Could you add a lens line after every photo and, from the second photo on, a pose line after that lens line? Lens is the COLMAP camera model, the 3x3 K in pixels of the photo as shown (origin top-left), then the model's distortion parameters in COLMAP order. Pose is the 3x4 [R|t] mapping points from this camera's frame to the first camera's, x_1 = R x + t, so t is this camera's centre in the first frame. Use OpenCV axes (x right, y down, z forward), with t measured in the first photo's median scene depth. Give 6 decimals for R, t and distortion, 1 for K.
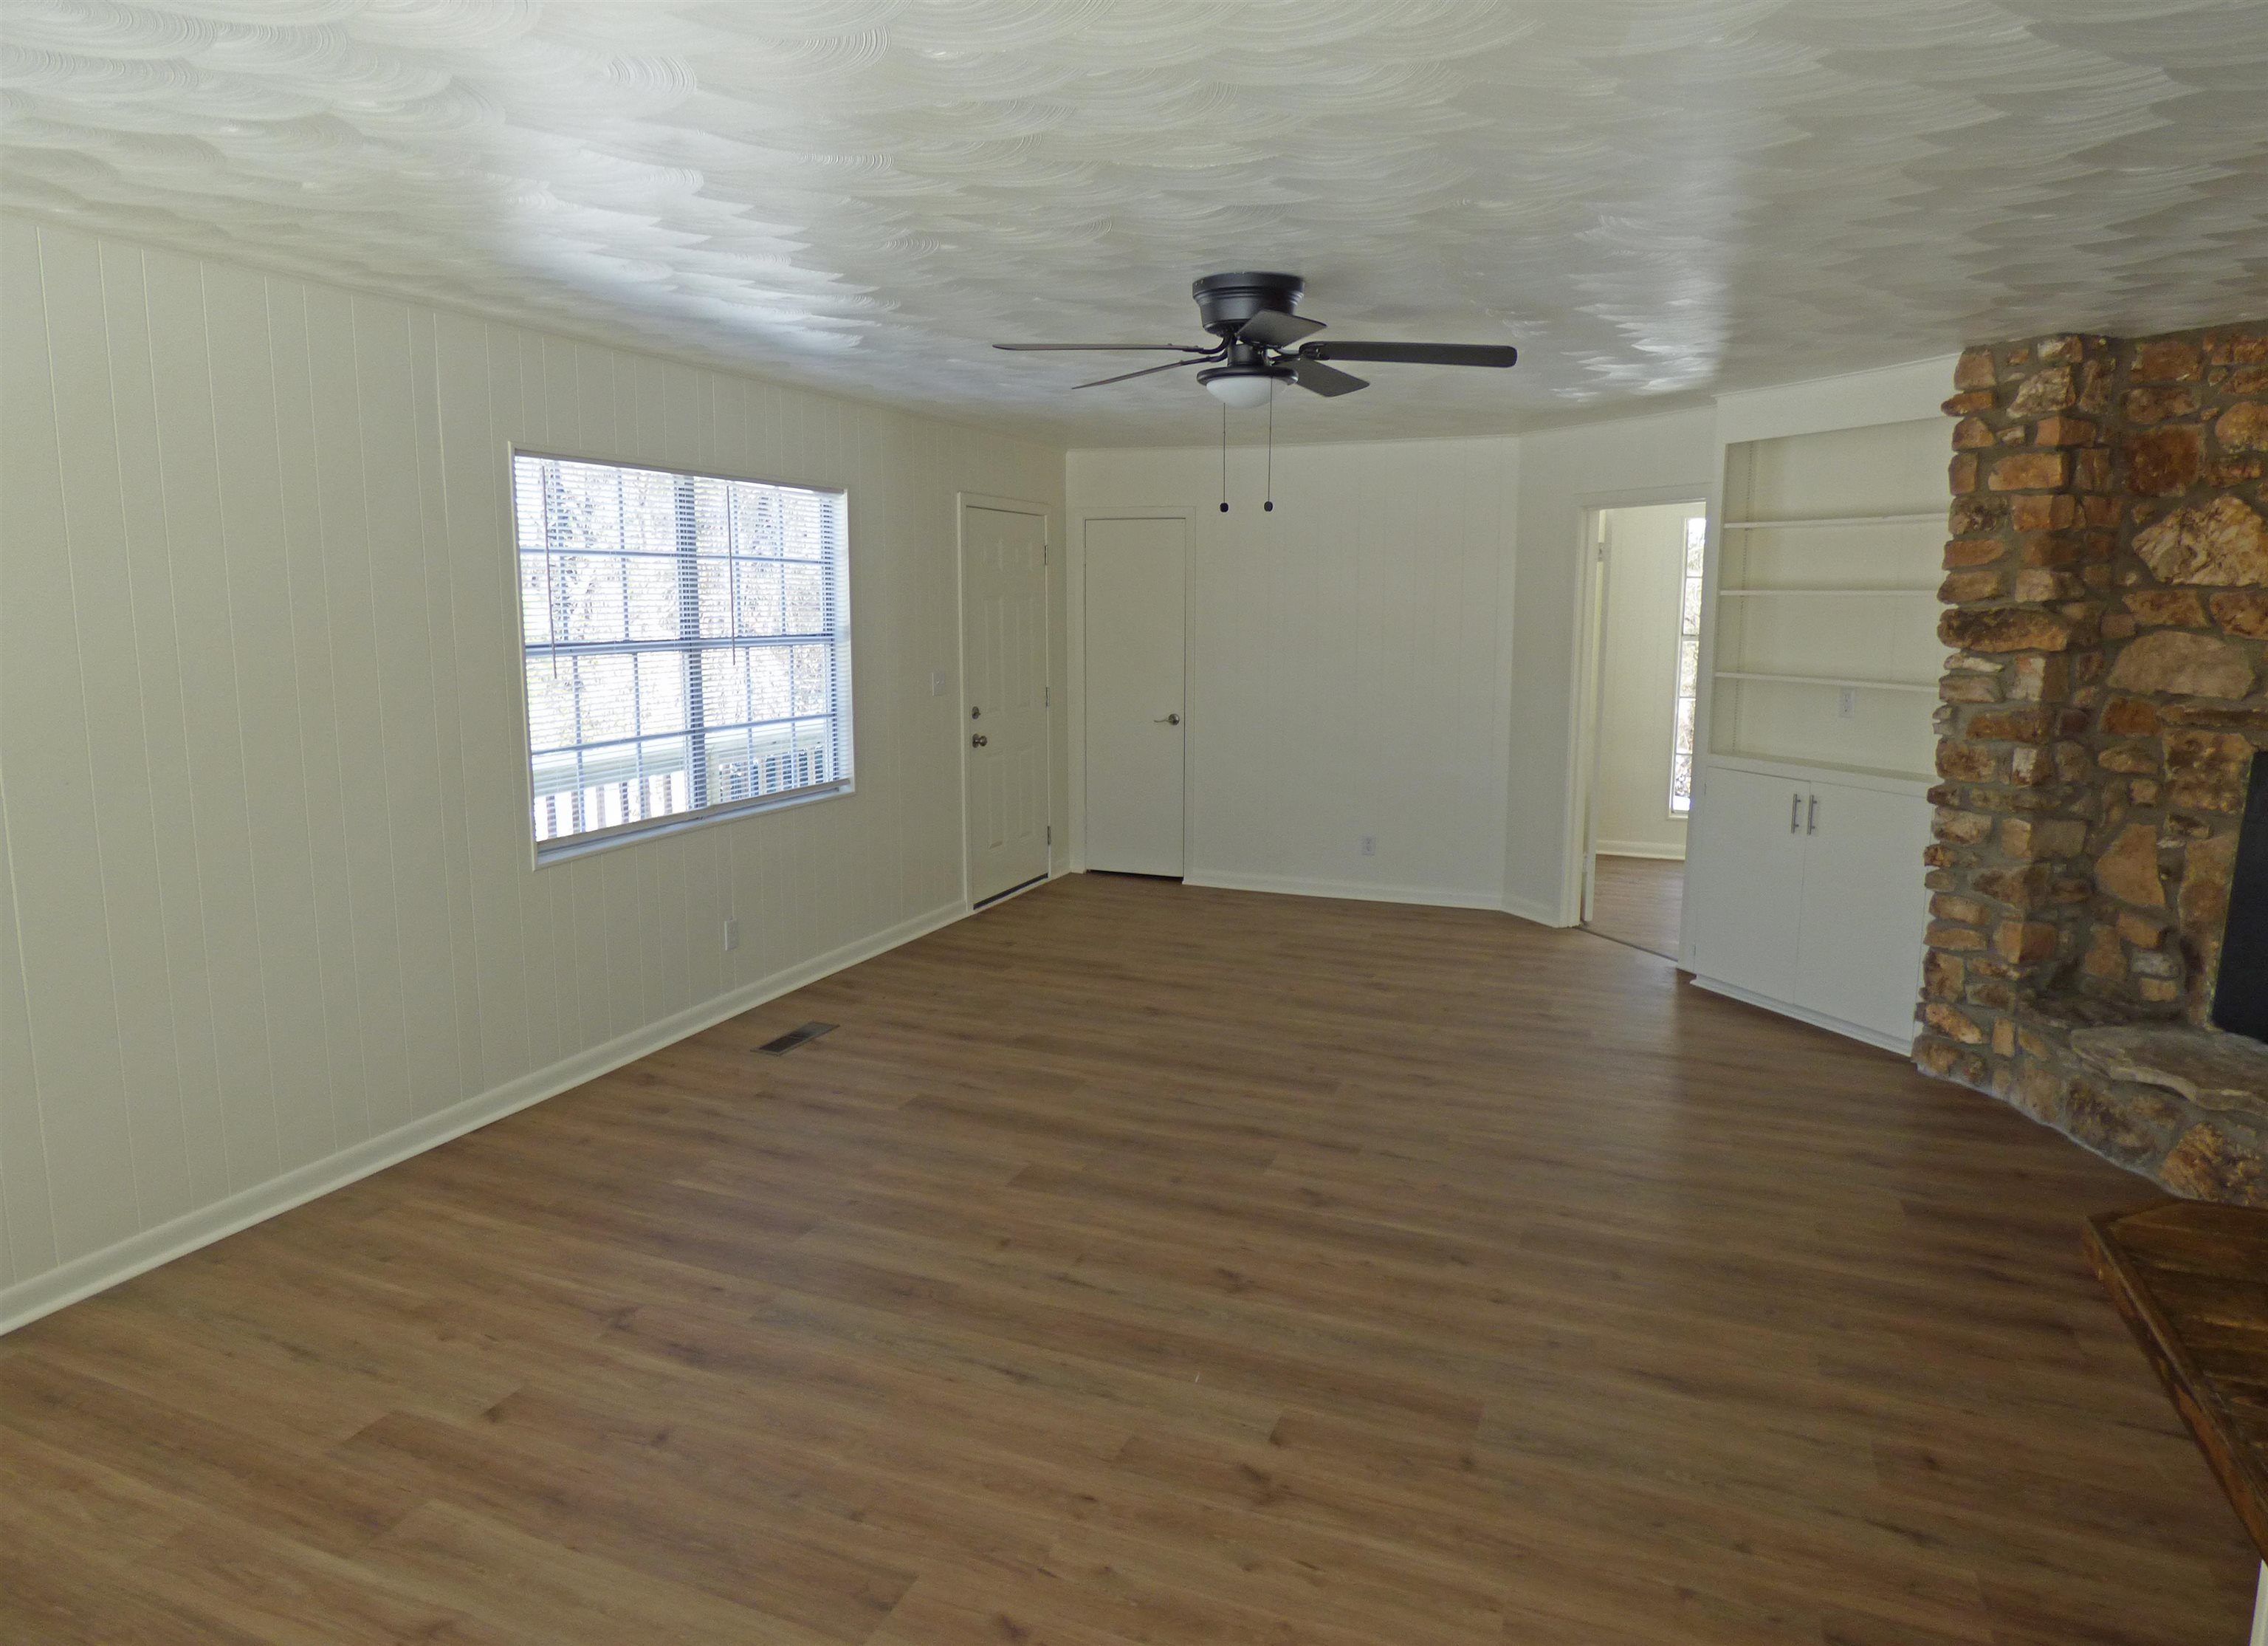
lens RADIAL K [[1377.4, 0, 1131.5], [0, 1377.4, 784.9], [0, 0, 1]] dist [-0.011204, -0.000255]
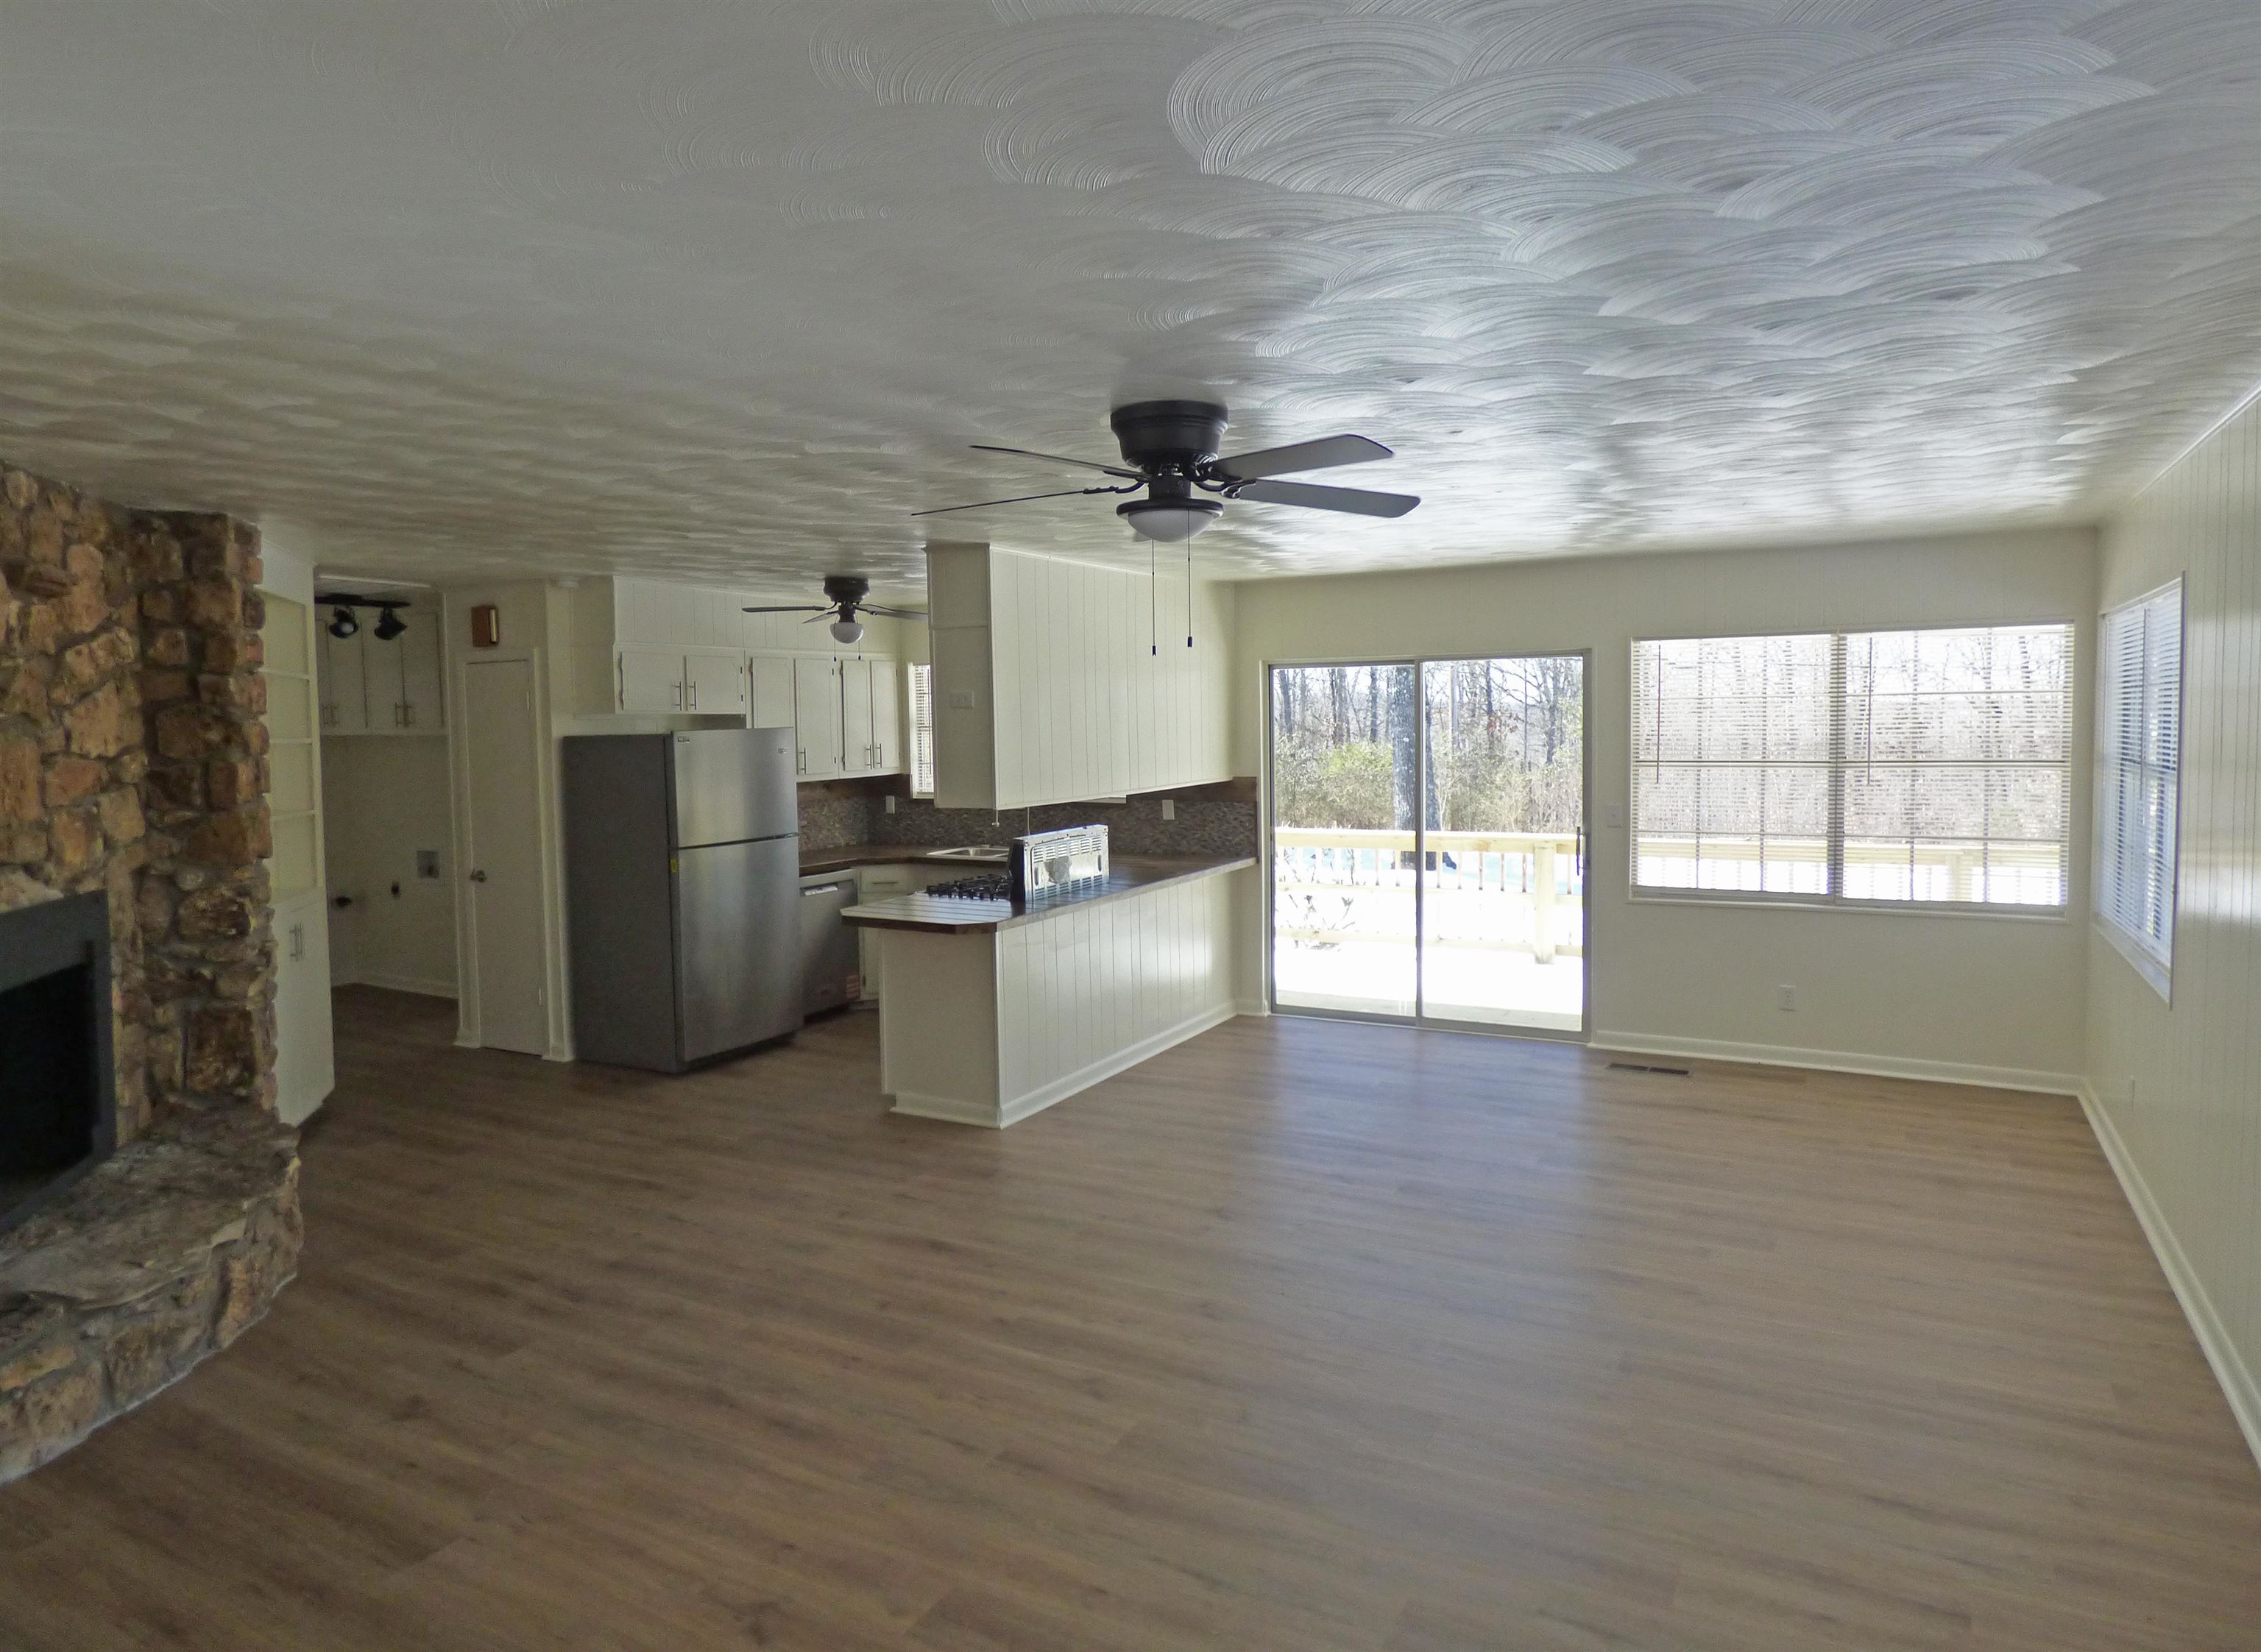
lens RADIAL K [[1370.2, 0, 1132.5], [0, 1370.2, 791.1], [0, 0, 1]] dist [-0.047032, 0.000428]
pose [[-0.993548, 0.001093, 0.113407, 0.002500], [0.023240, 0.980696, 0.194155, -0.232388], [-0.111005, 0.195538, -0.974394, 1.571334]]
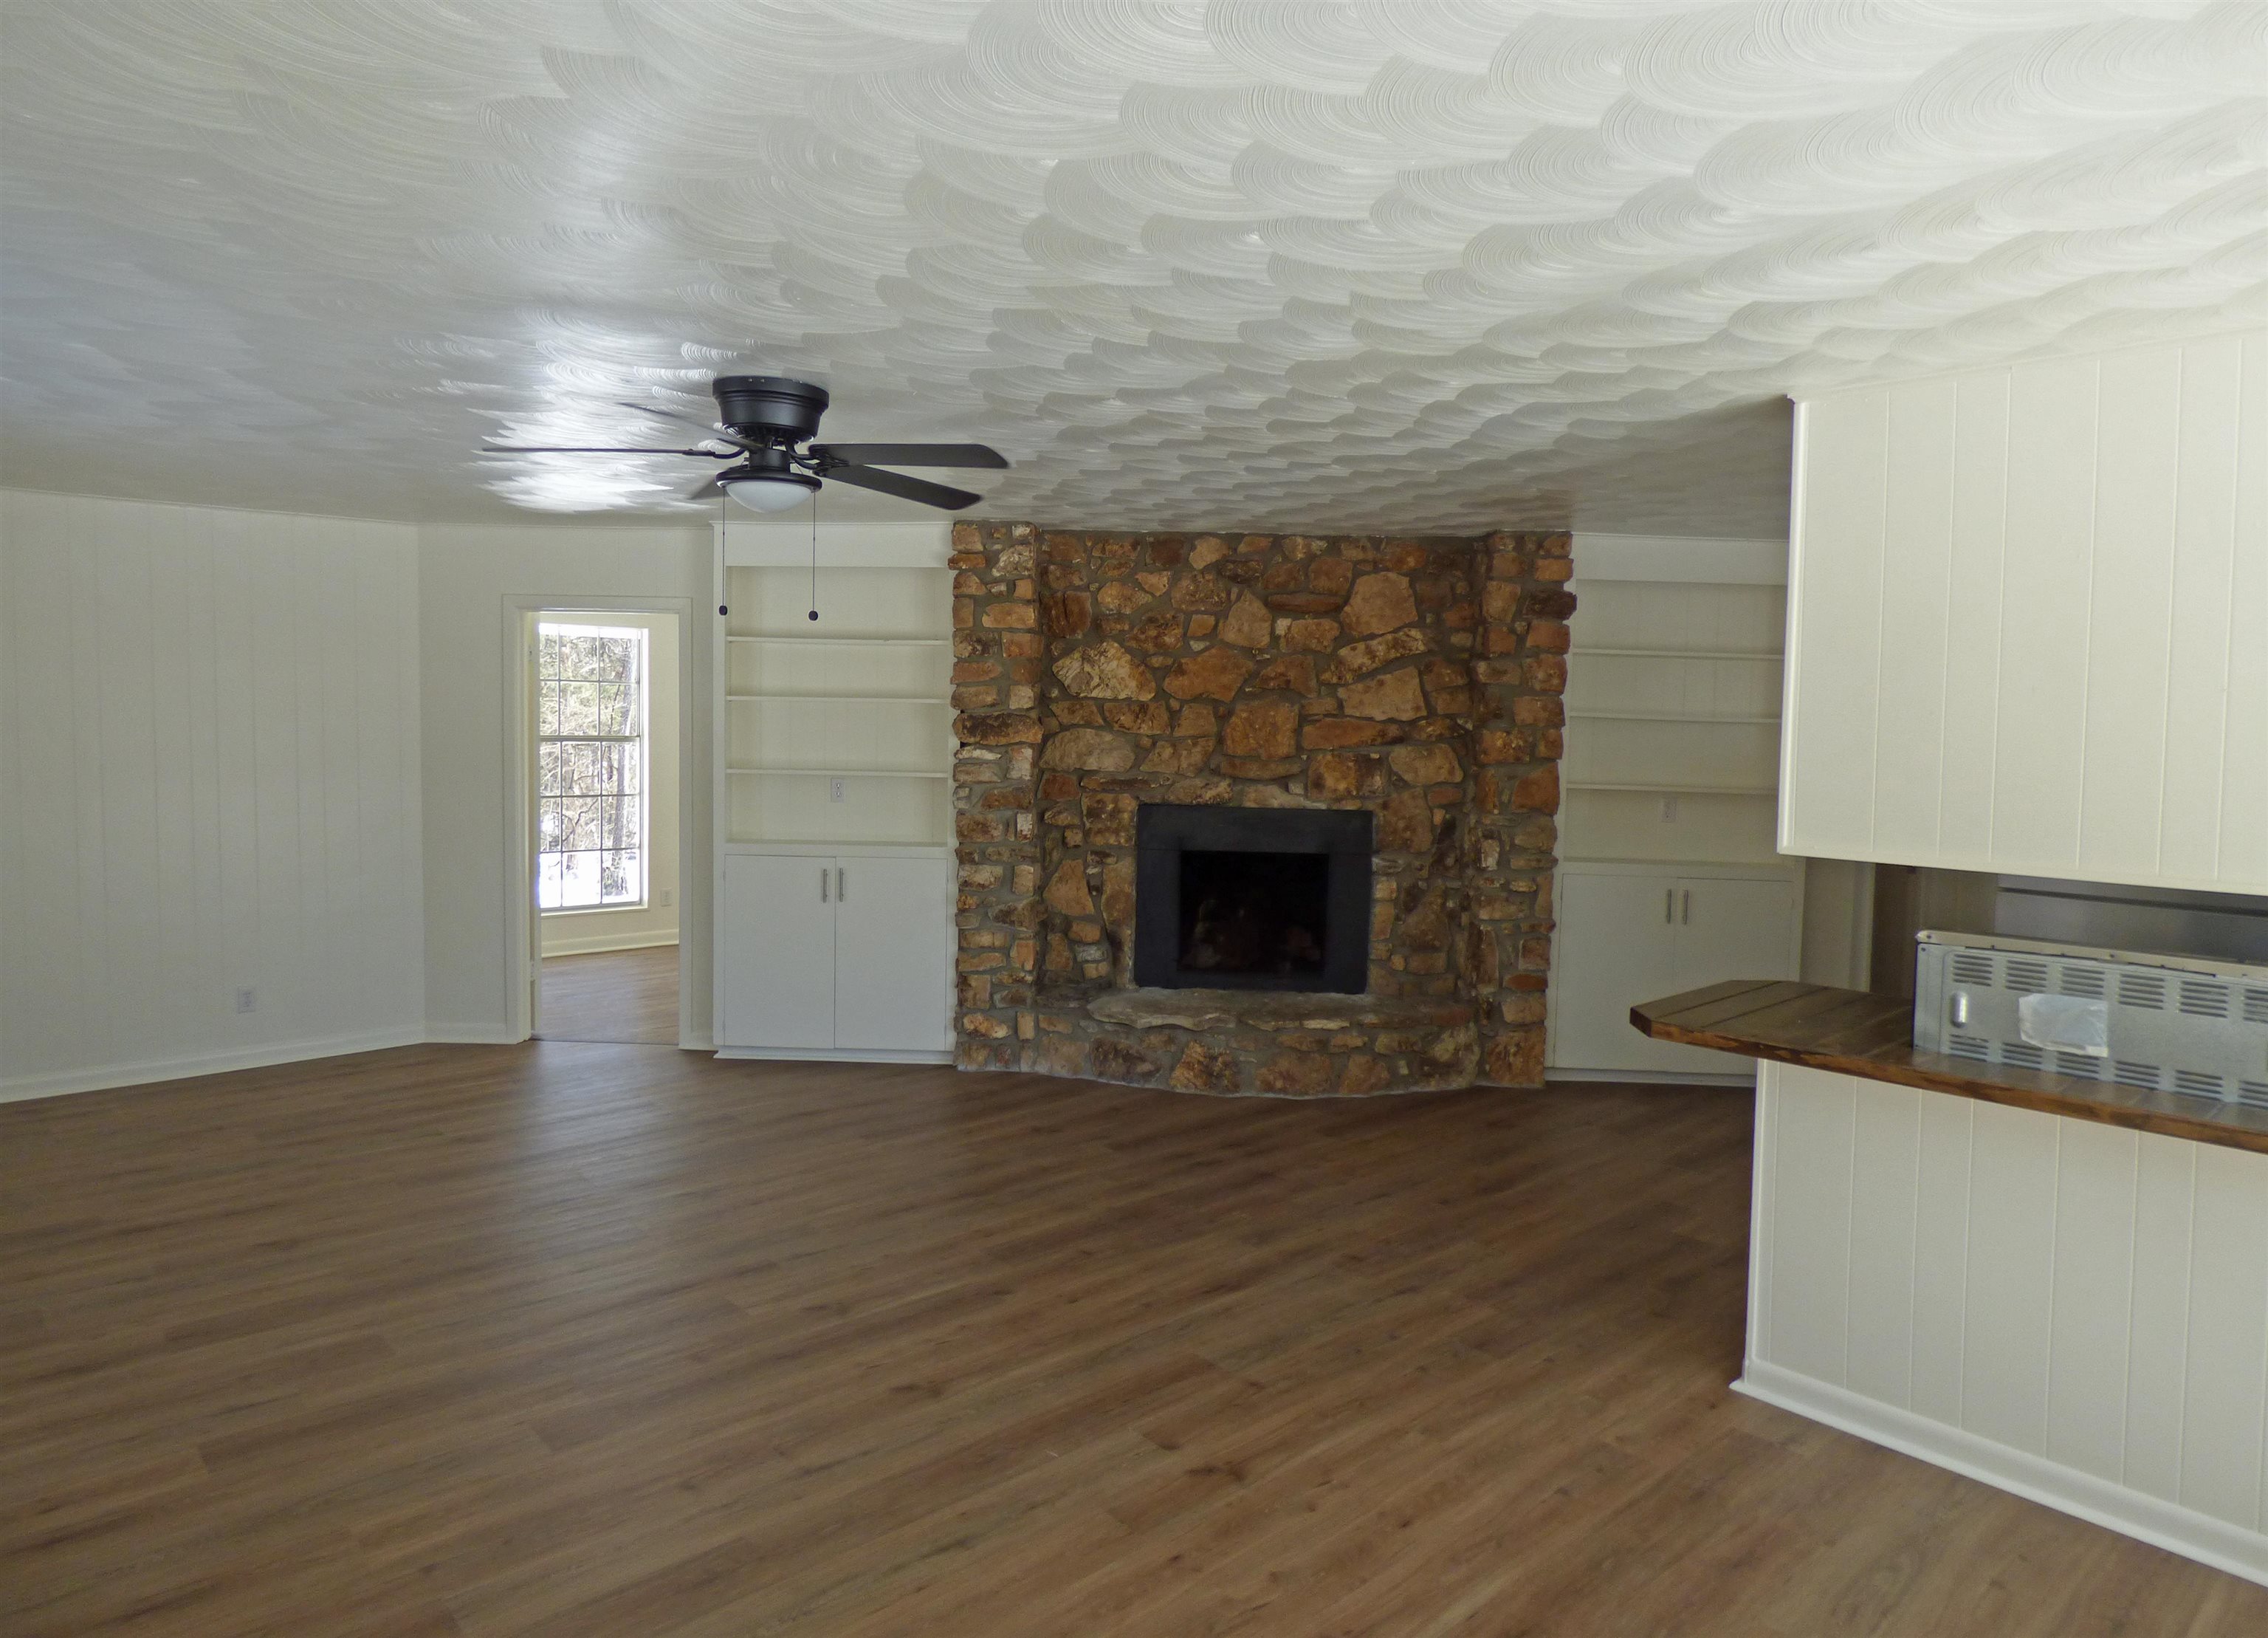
lens RADIAL K [[1377.4, 0, 1131.5], [0, 1377.4, 780.9], [0, 0, 1]] dist [-0.011204, -0.000255]
pose [[0.436403, -0.044269, 0.898662, -0.561822], [0.108835, 0.994052, -0.003884, -0.043174], [-0.893145, 0.099501, 0.438625, 0.294594]]
